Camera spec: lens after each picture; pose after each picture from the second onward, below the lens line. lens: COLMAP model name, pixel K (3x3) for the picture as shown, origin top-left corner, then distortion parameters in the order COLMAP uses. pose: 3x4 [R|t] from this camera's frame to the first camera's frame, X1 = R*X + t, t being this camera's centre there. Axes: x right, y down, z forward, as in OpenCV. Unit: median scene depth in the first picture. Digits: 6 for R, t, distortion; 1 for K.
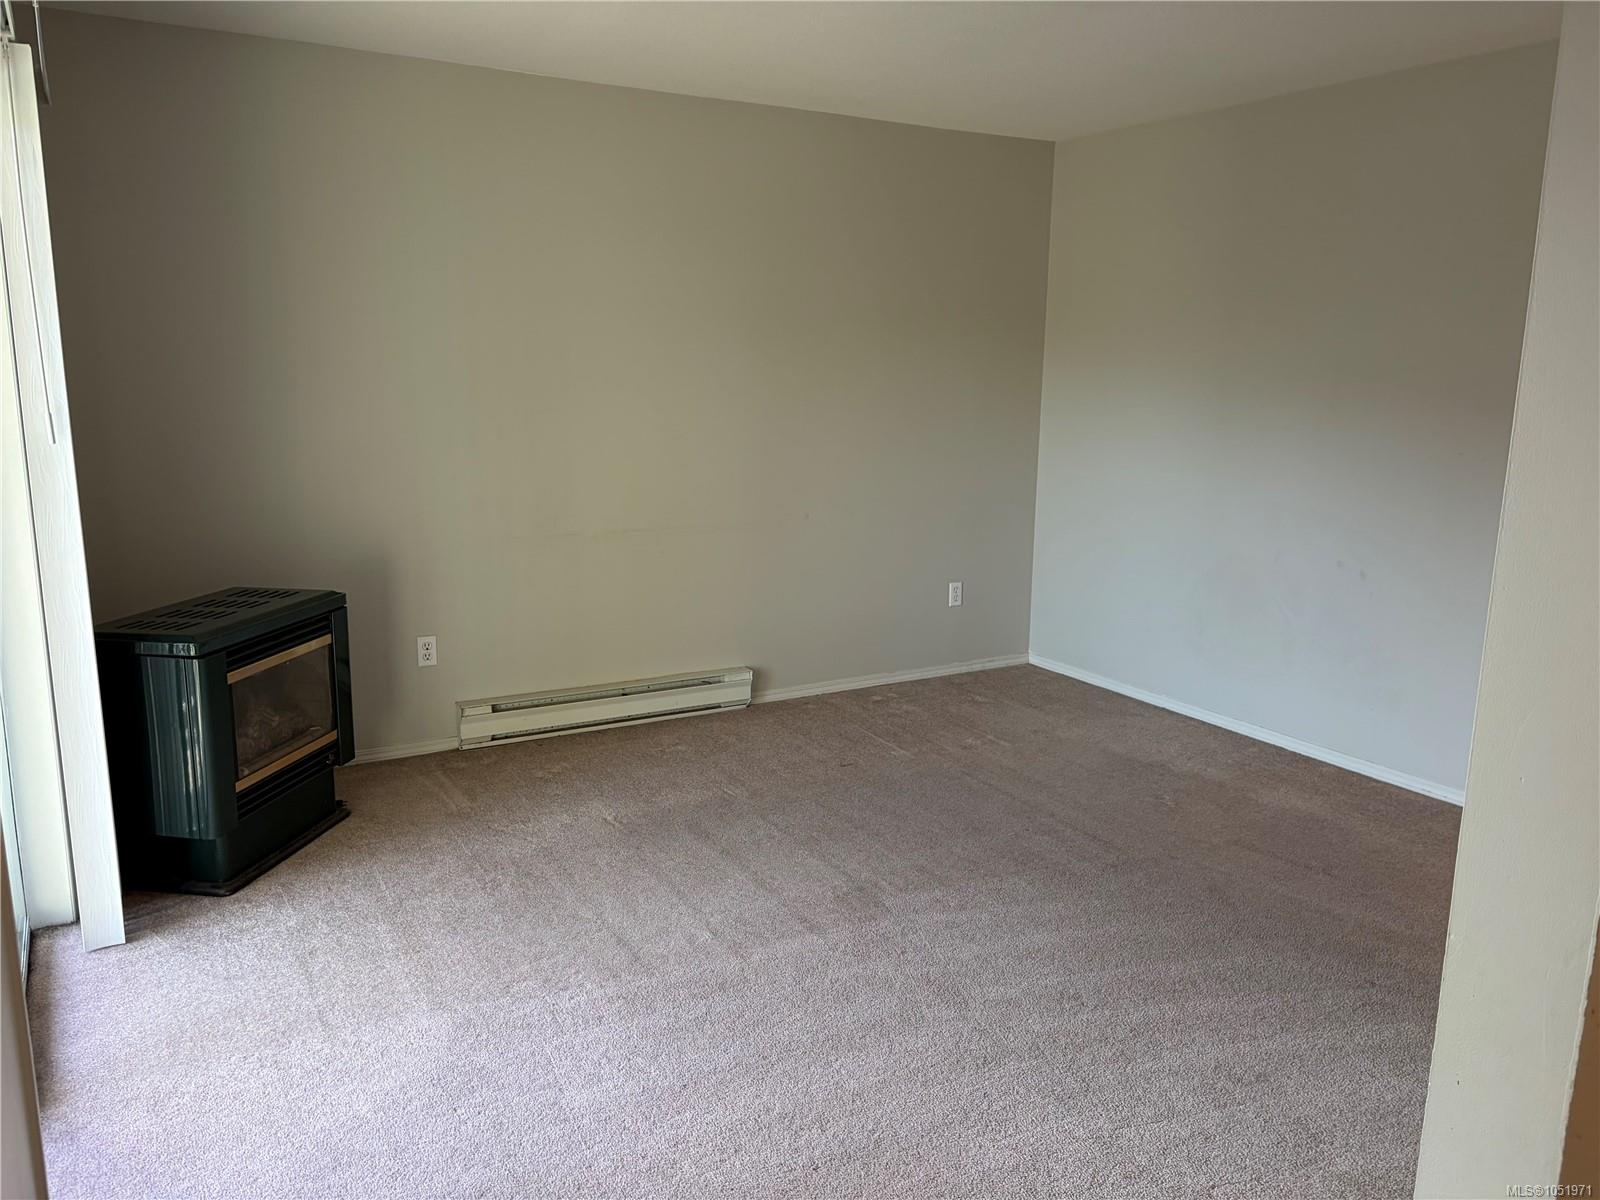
lens RADIAL K [[1199.1, 0, 797.6], [0, 1199.1, 597.3], [0, 0, 1]] dist [0.011146, 0.000716]
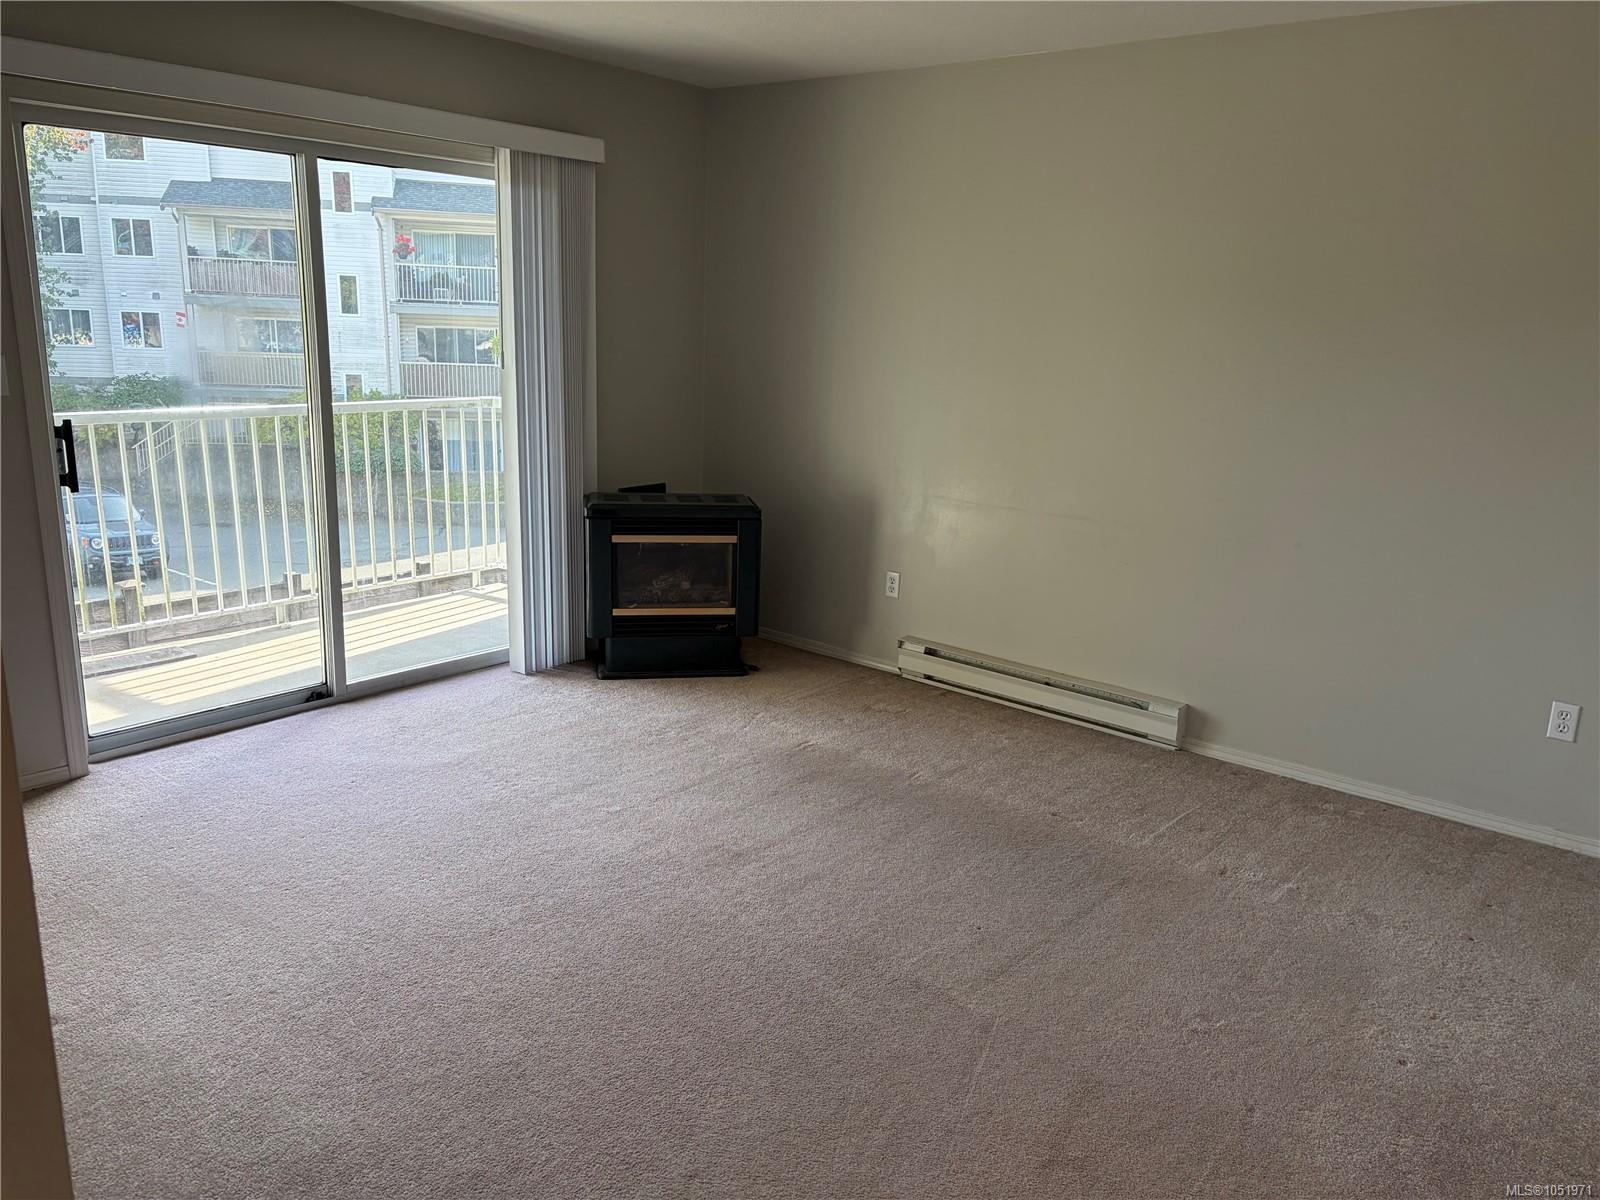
lens RADIAL K [[1199.1, 0, 797.9], [0, 1199.1, 600.7], [0, 0, 1]] dist [0.011146, 0.000716]
pose [[0.327591, 0.219700, -0.918921, 0.712201], [-0.208251, 0.965460, 0.156586, -0.099971], [0.921583, 0.140070, 0.362028, 0.483555]]
